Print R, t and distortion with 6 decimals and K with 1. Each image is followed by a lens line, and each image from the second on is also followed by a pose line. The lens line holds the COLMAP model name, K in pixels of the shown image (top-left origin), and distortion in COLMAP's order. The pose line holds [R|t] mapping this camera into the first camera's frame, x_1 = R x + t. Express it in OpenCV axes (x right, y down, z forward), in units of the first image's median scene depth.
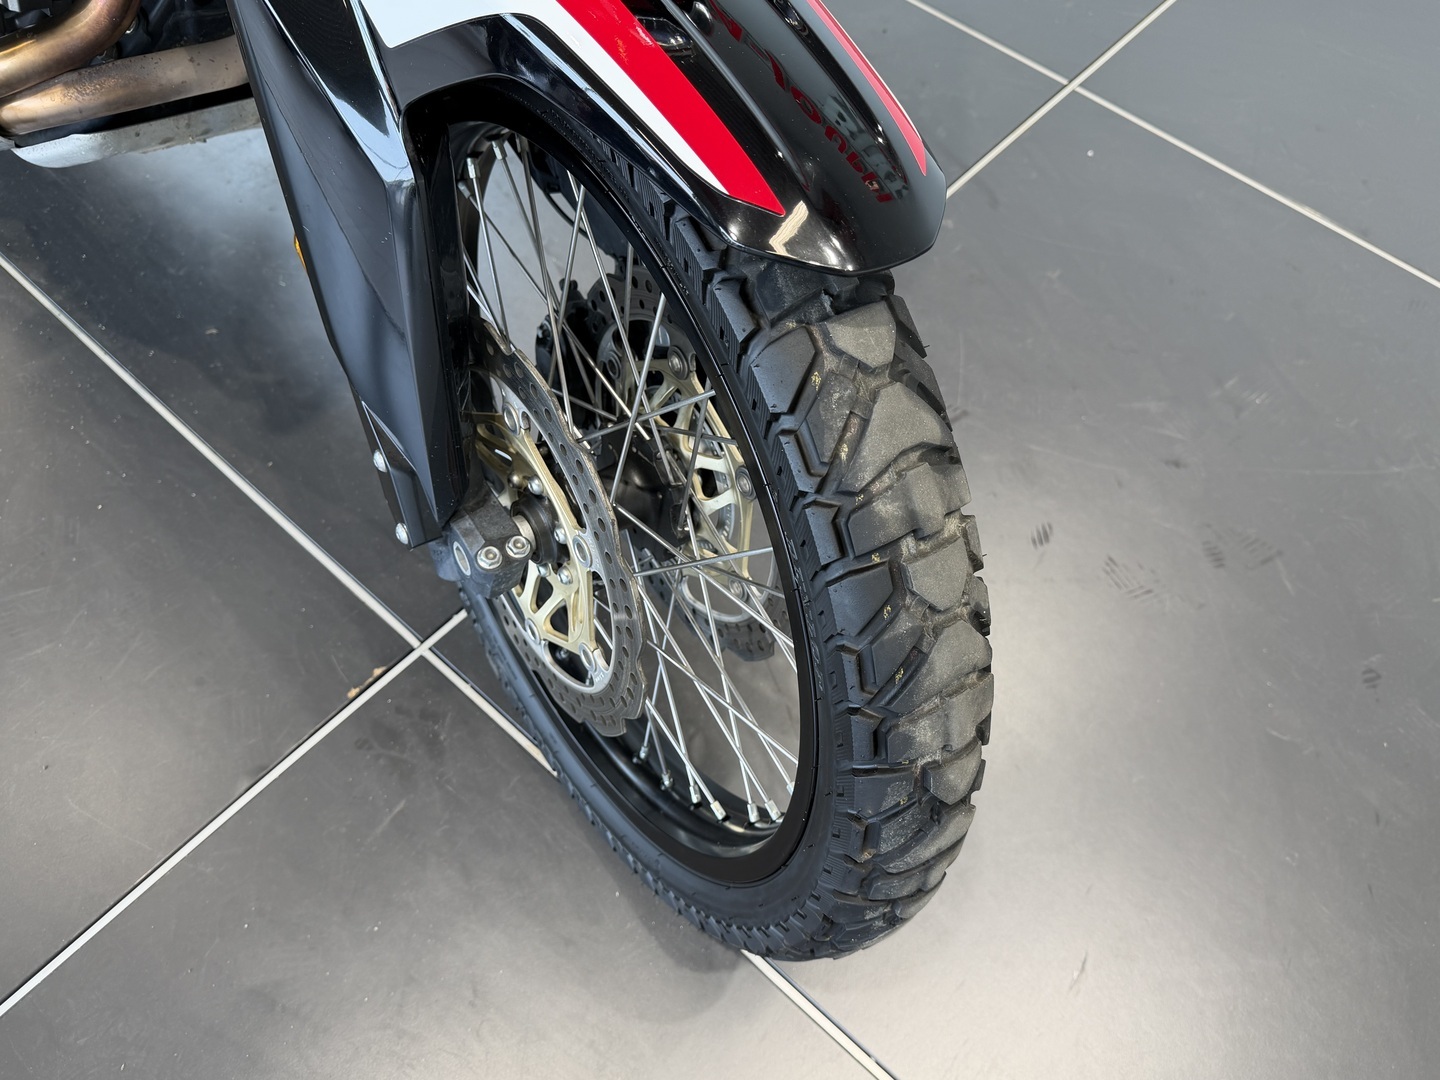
lens RADIAL K [[1083.5, 0, 719.5], [0, 1083.5, 535.8], [0, 0, 1]] dist [0.010430, -0.009230]
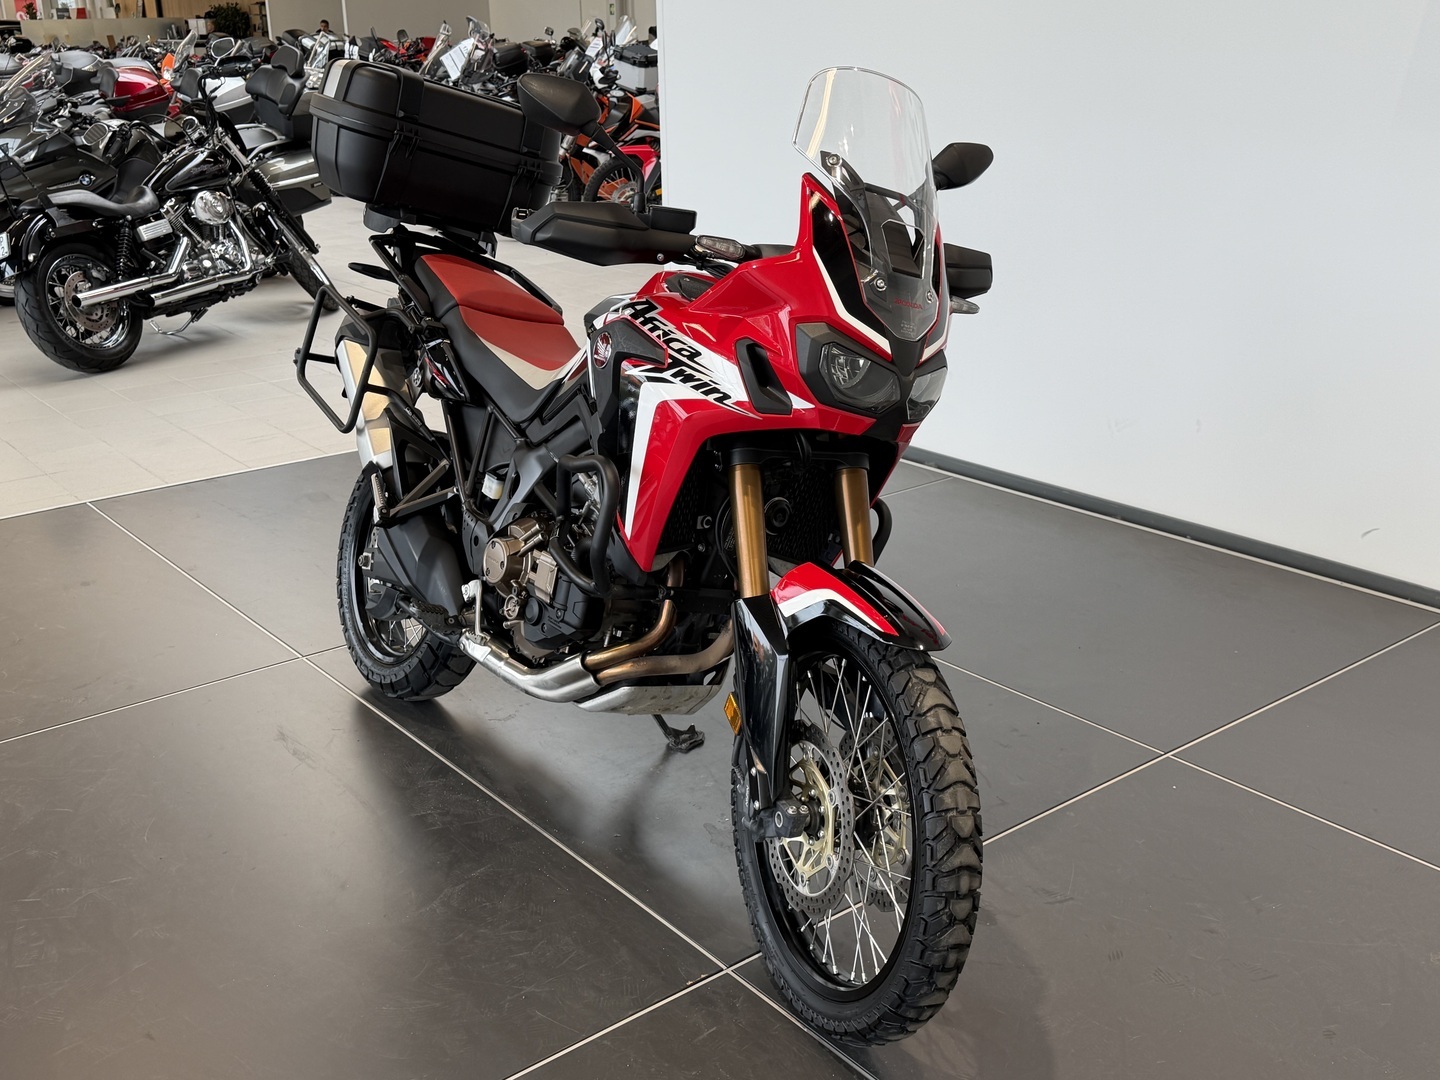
lens RADIAL K [[1509.9, 0, 722.2], [0, 1509.9, 540.5], [0, 0, 1]] dist [0.151526, 0.000000]
pose [[0.982380, -0.003668, -0.186860, 0.249056], [-0.116623, 0.769242, -0.628224, 1.589035], [0.146045, 0.638946, 0.755260, -1.832004]]
